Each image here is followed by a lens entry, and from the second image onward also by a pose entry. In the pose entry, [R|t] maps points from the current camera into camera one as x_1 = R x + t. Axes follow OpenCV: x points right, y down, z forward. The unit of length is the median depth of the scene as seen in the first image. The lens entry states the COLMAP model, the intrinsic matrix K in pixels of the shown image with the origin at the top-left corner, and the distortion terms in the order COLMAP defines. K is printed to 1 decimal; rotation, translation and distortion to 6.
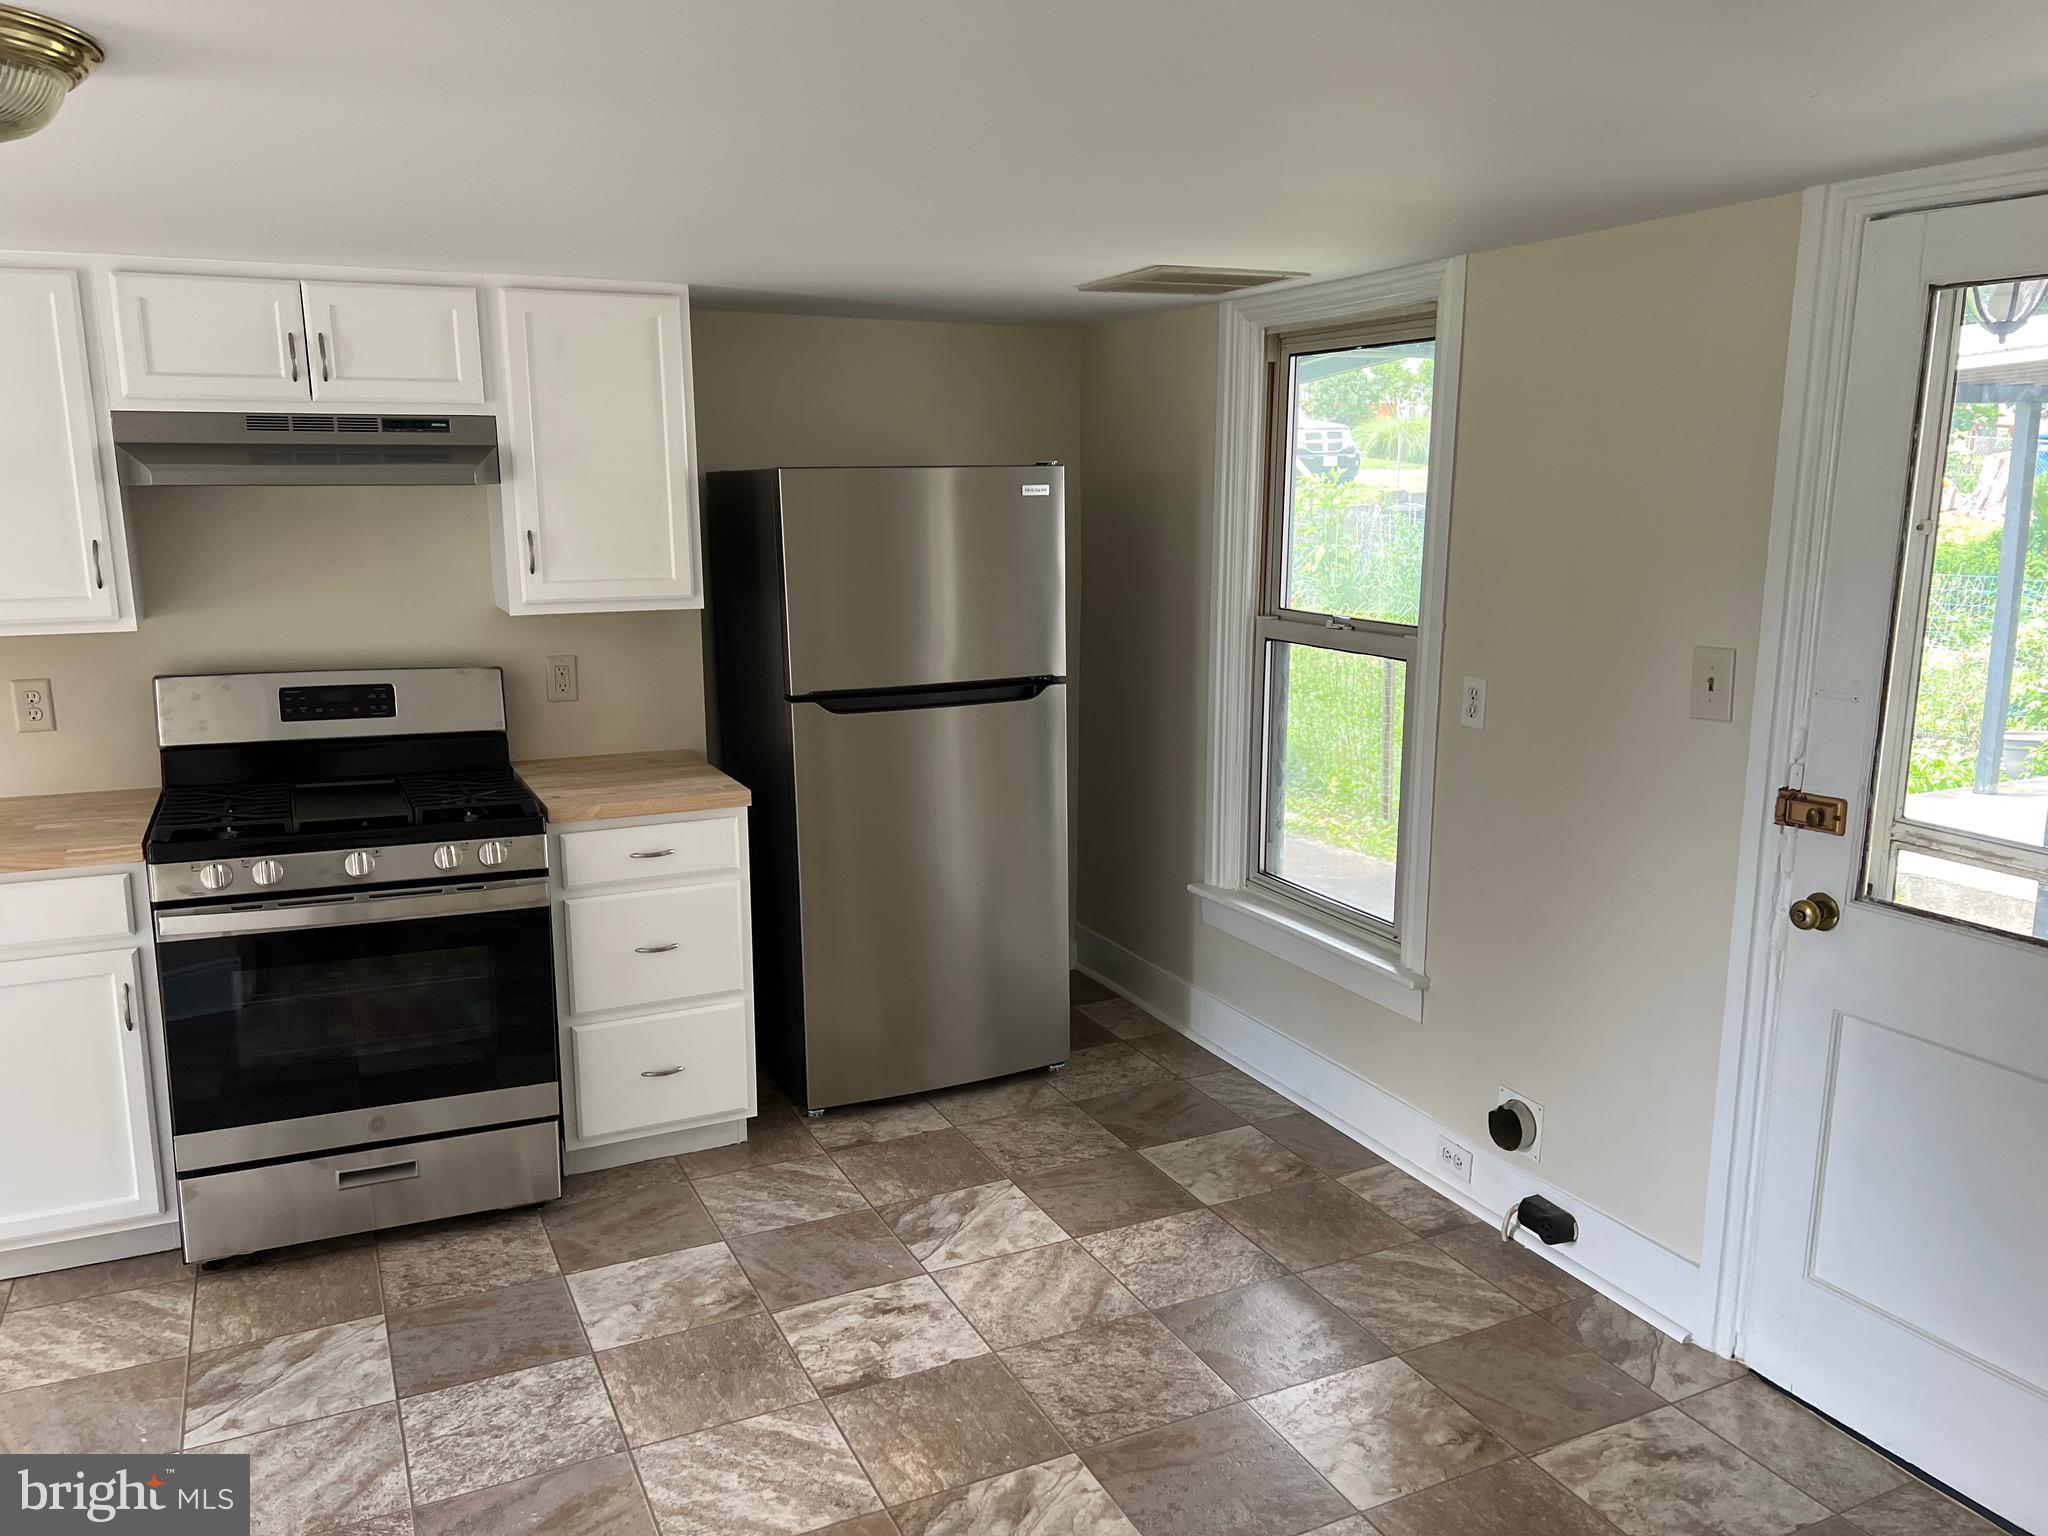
lens RADIAL K [[1533.5, 0, 1024.8], [0, 1533.5, 776.4], [0, 0, 1]] dist [0.068810, -0.094805]
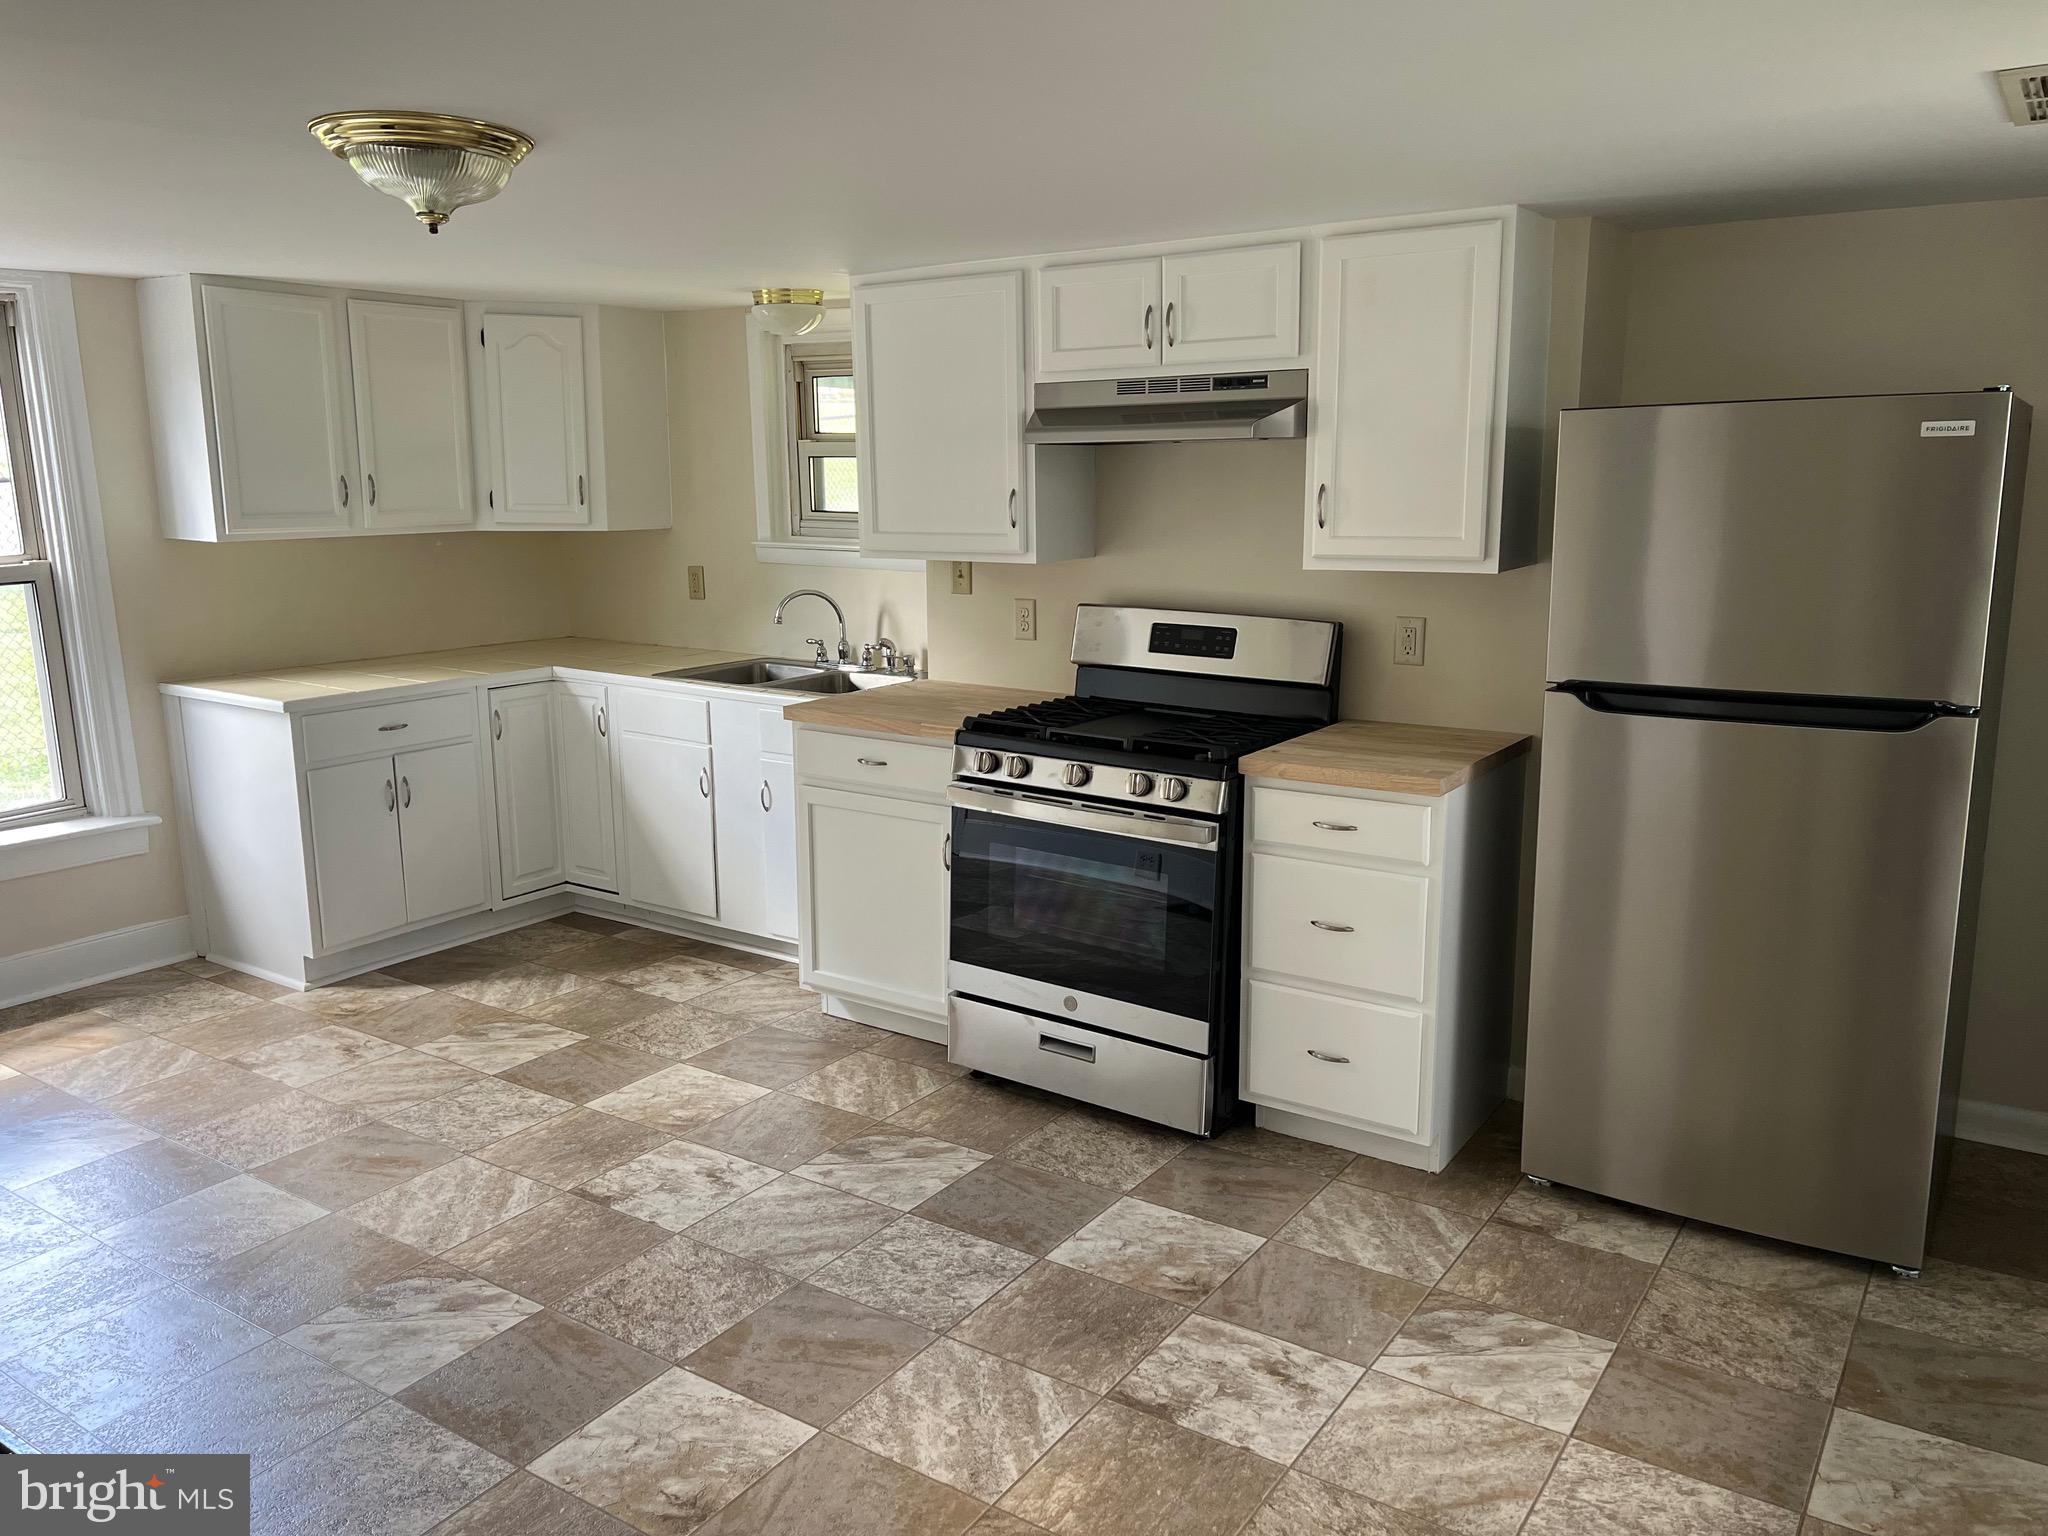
lens RADIAL K [[1533.5, 0, 1024.8], [0, 1533.5, 776.4], [0, 0, 1]] dist [0.068810, -0.094805]
pose [[0.505521, 0.165664, -0.846761, 0.478134], [-0.159212, 0.982452, 0.097160, -0.043032], [0.847998, 0.085698, 0.523026, 0.359319]]
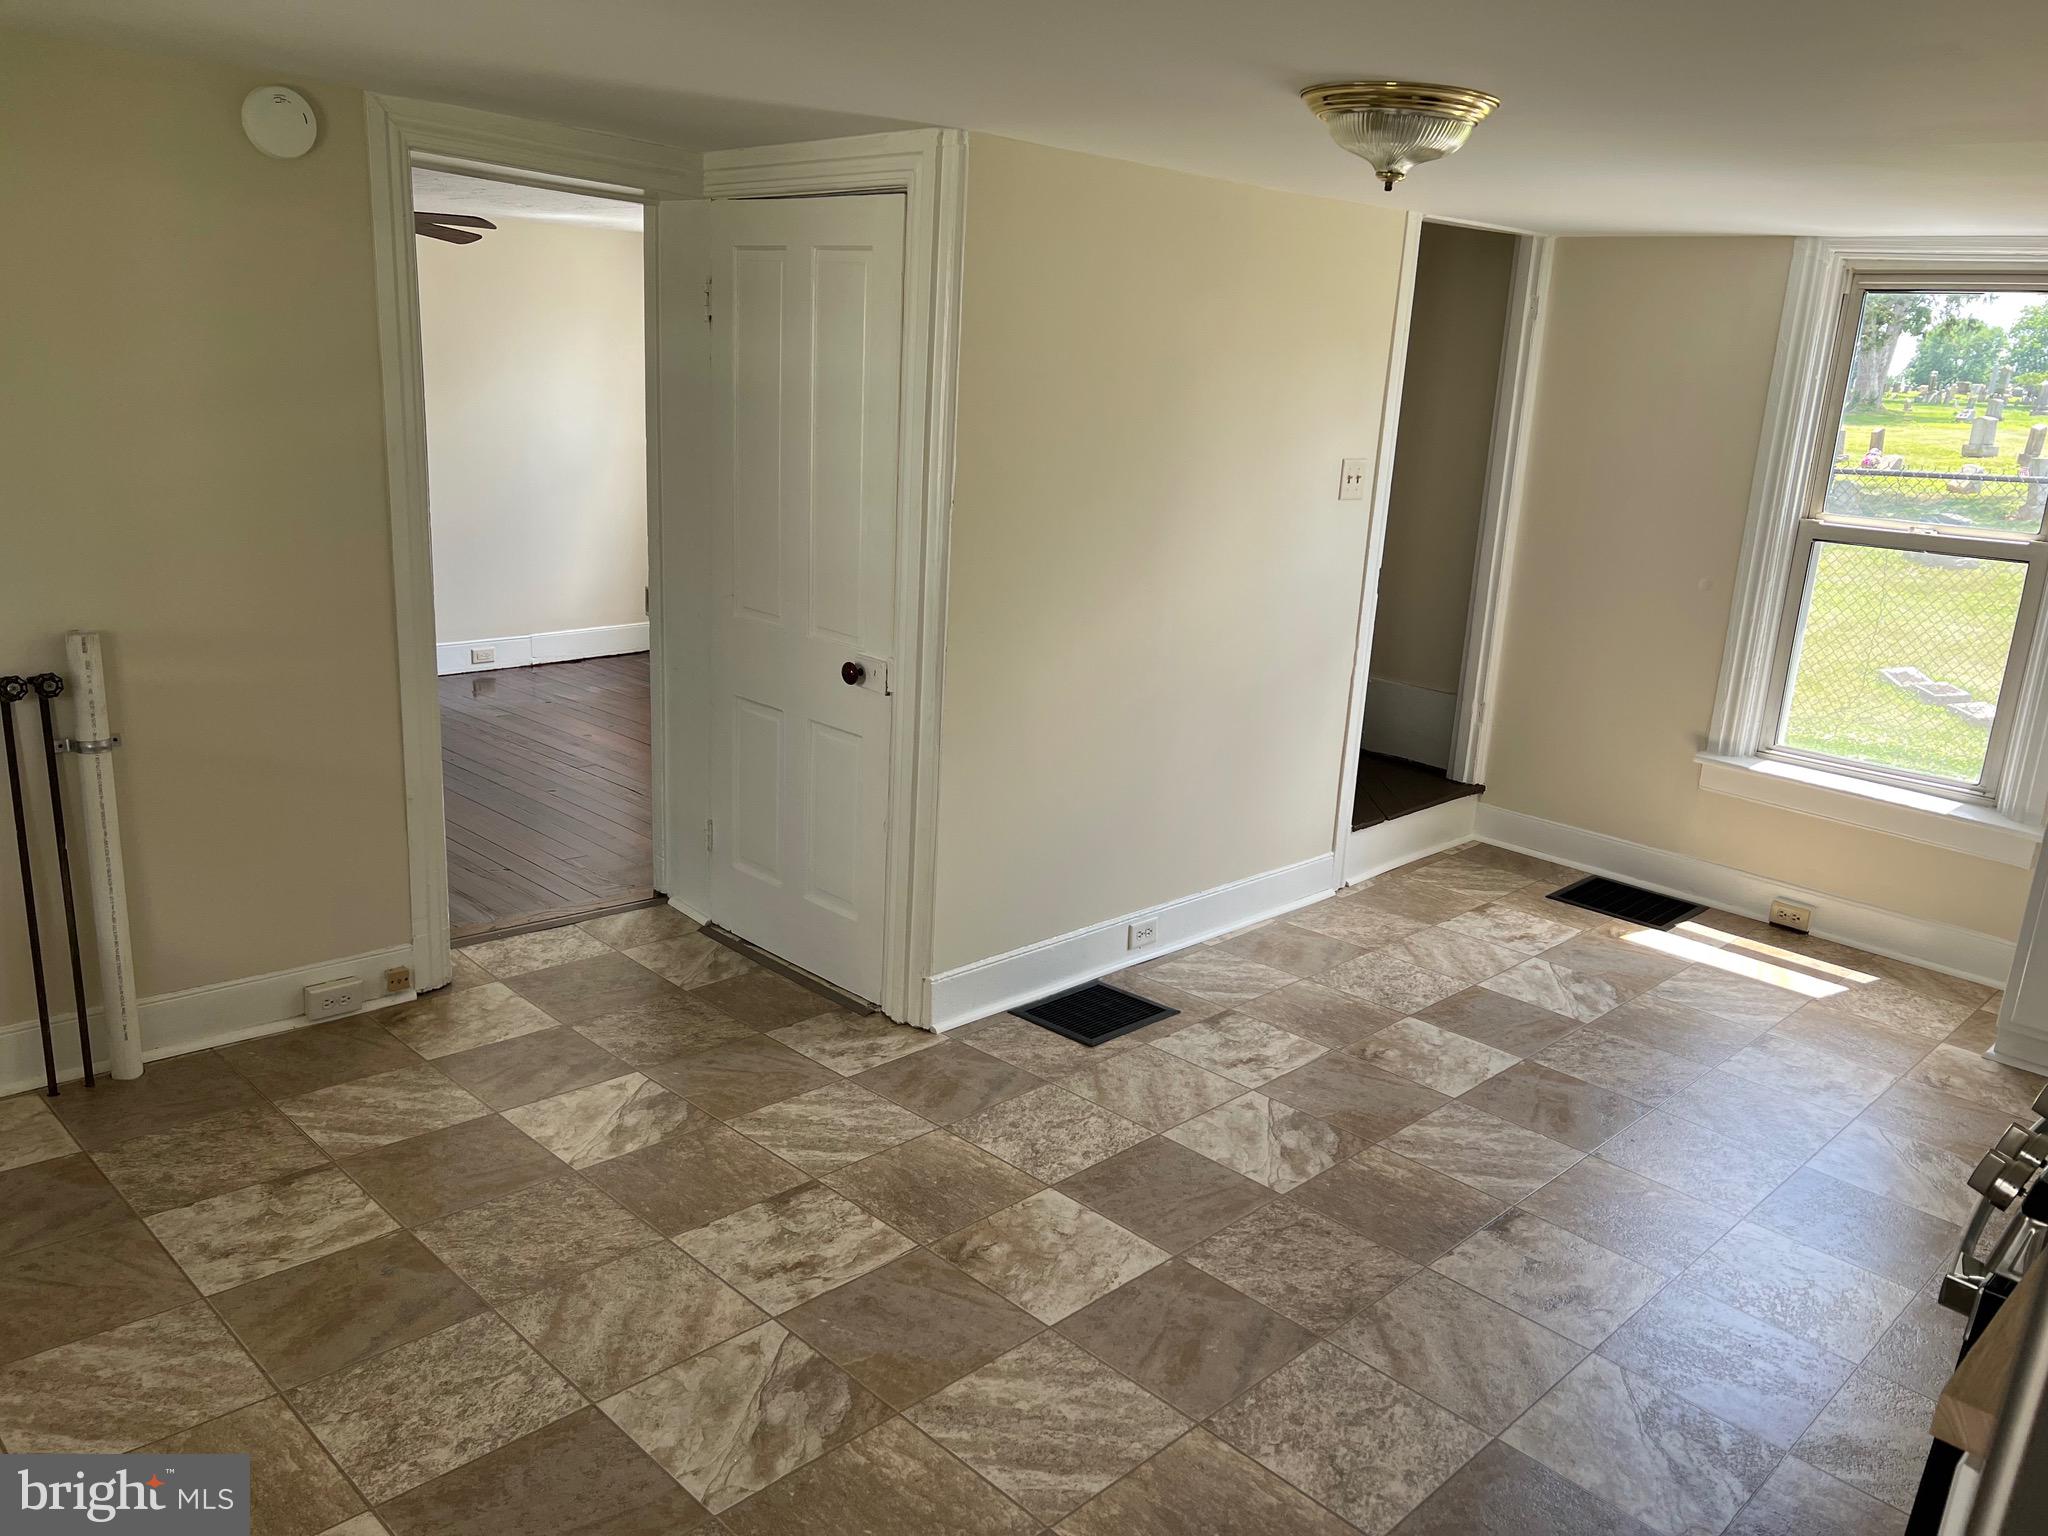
lens RADIAL K [[1533.5, 0, 1024.8], [0, 1533.5, 776.4], [0, 0, 1]] dist [0.068810, -0.094805]
pose [[-0.942442, 0.037913, -0.332213, 0.070422], [-0.110571, 0.902318, 0.416649, -0.283235], [0.315558, 0.429400, -0.846191, 1.543806]]
